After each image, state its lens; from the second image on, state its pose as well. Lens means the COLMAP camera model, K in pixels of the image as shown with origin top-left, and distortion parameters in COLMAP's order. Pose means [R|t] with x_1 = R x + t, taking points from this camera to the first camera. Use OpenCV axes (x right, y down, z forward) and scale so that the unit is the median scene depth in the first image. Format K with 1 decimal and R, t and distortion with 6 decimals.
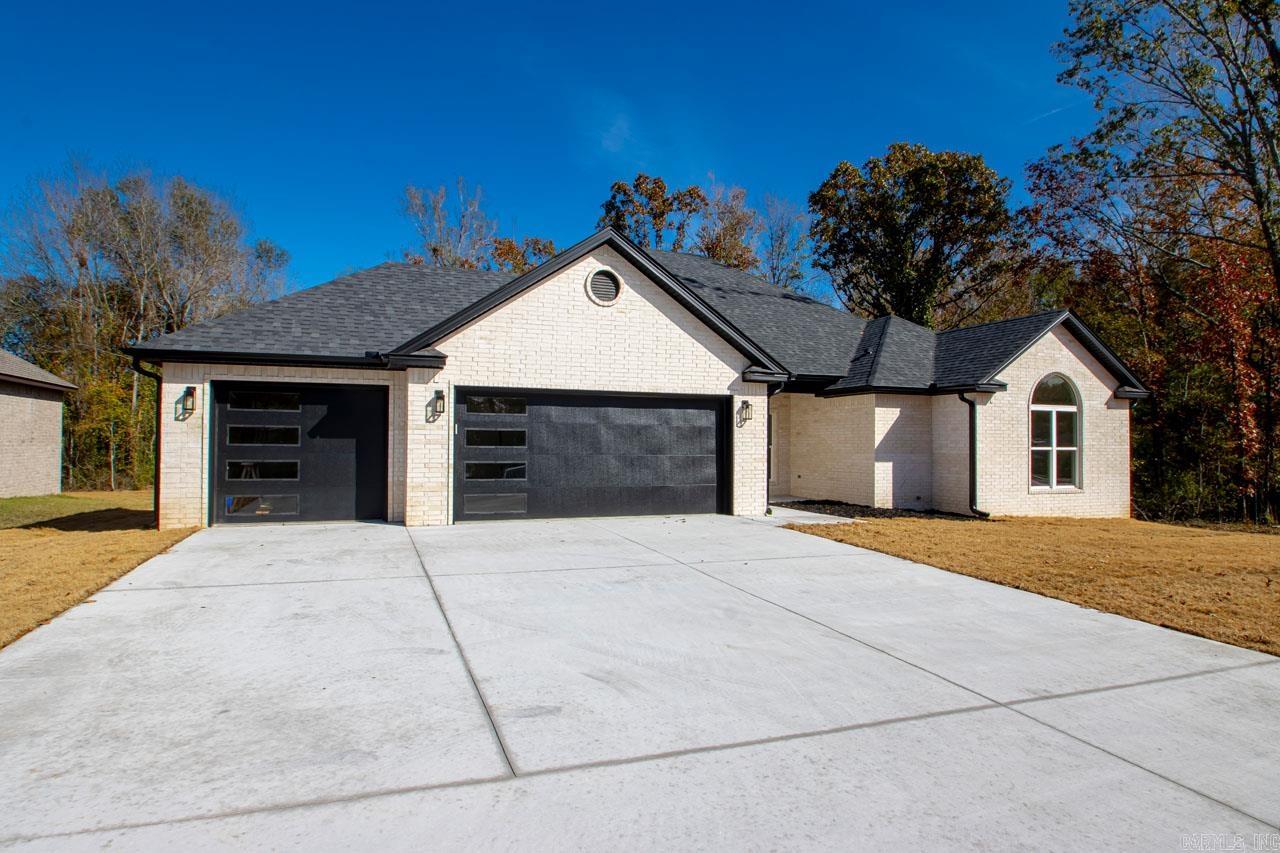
lens RADIAL K [[659.6, 0, 617.7], [0, 659.6, 422.7], [0, 0, 1]] dist [-0.018371, -0.000108]
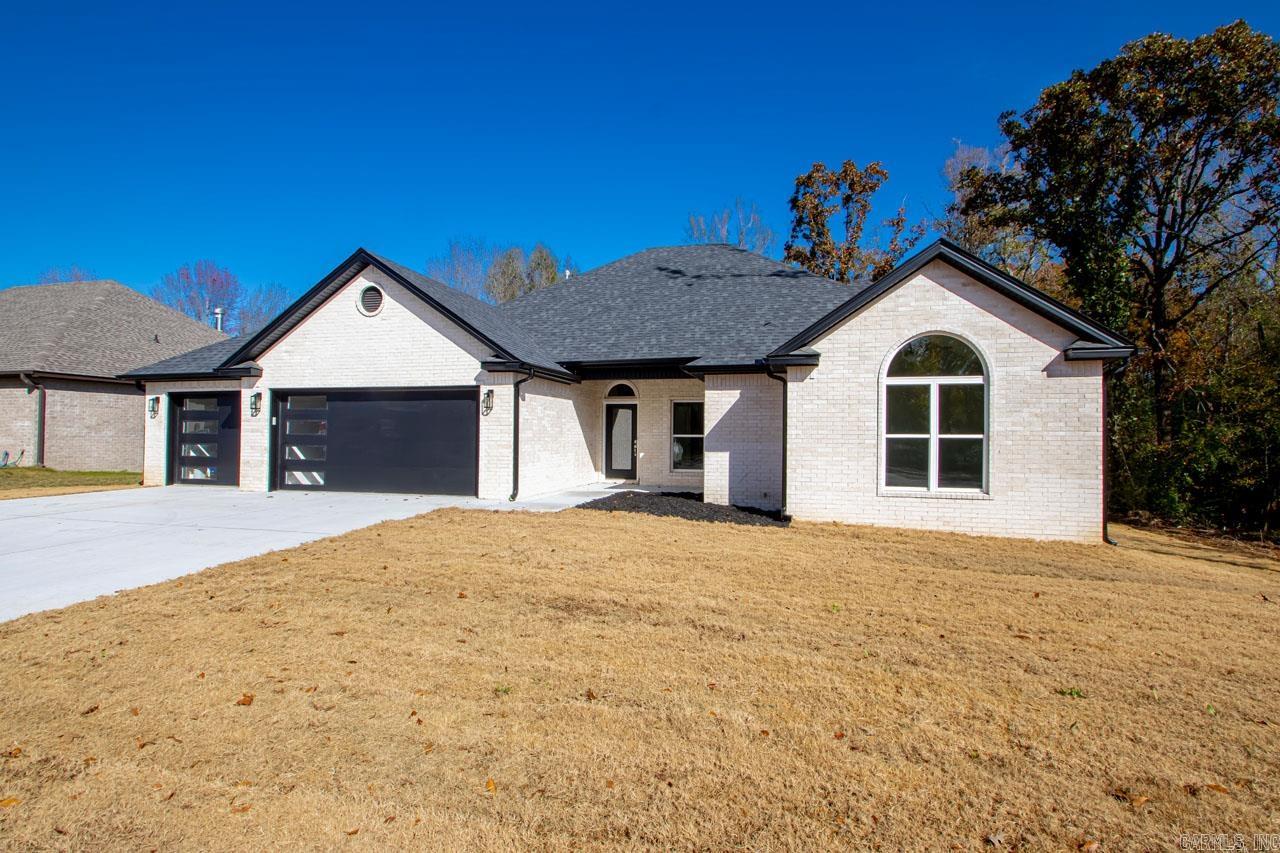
lens RADIAL K [[592.8, 0, 650.1], [0, 592.8, 422.6], [0, 0, 1]] dist [0.017333, -0.018371]
pose [[0.845150, -0.014452, -0.534334, 0.771514], [0.017317, 0.999850, 0.000347, 0.019035], [0.534249, -0.009547, 0.845273, 0.280327]]
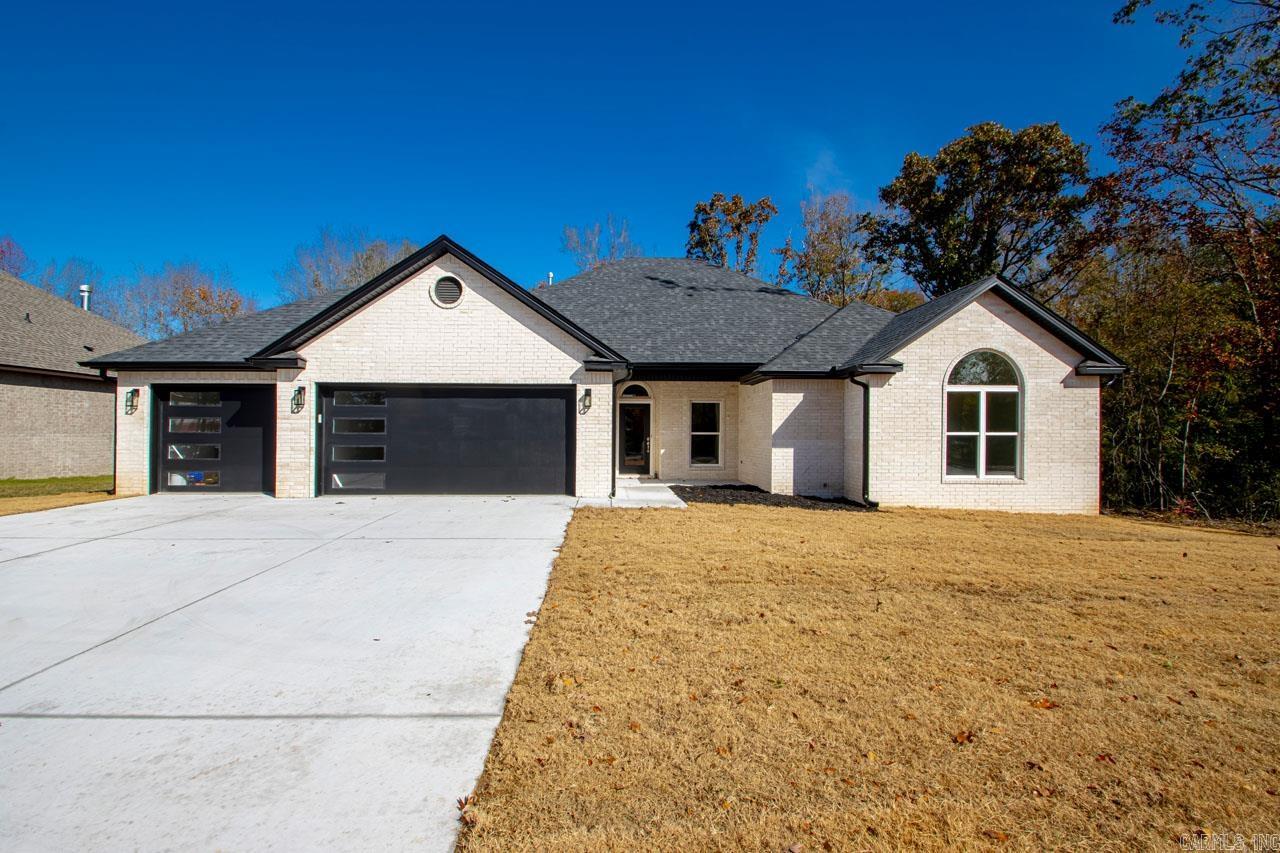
lens RADIAL K [[544.6, 0, 640.0], [0, 544.6, 426.5], [0, 0, 1]] dist [0.015061, -0.013875]
pose [[0.957984, -0.007539, -0.286722, 0.442449], [0.012869, 0.999778, 0.016709, 0.011225], [0.286532, -0.019696, 0.957868, 0.151935]]
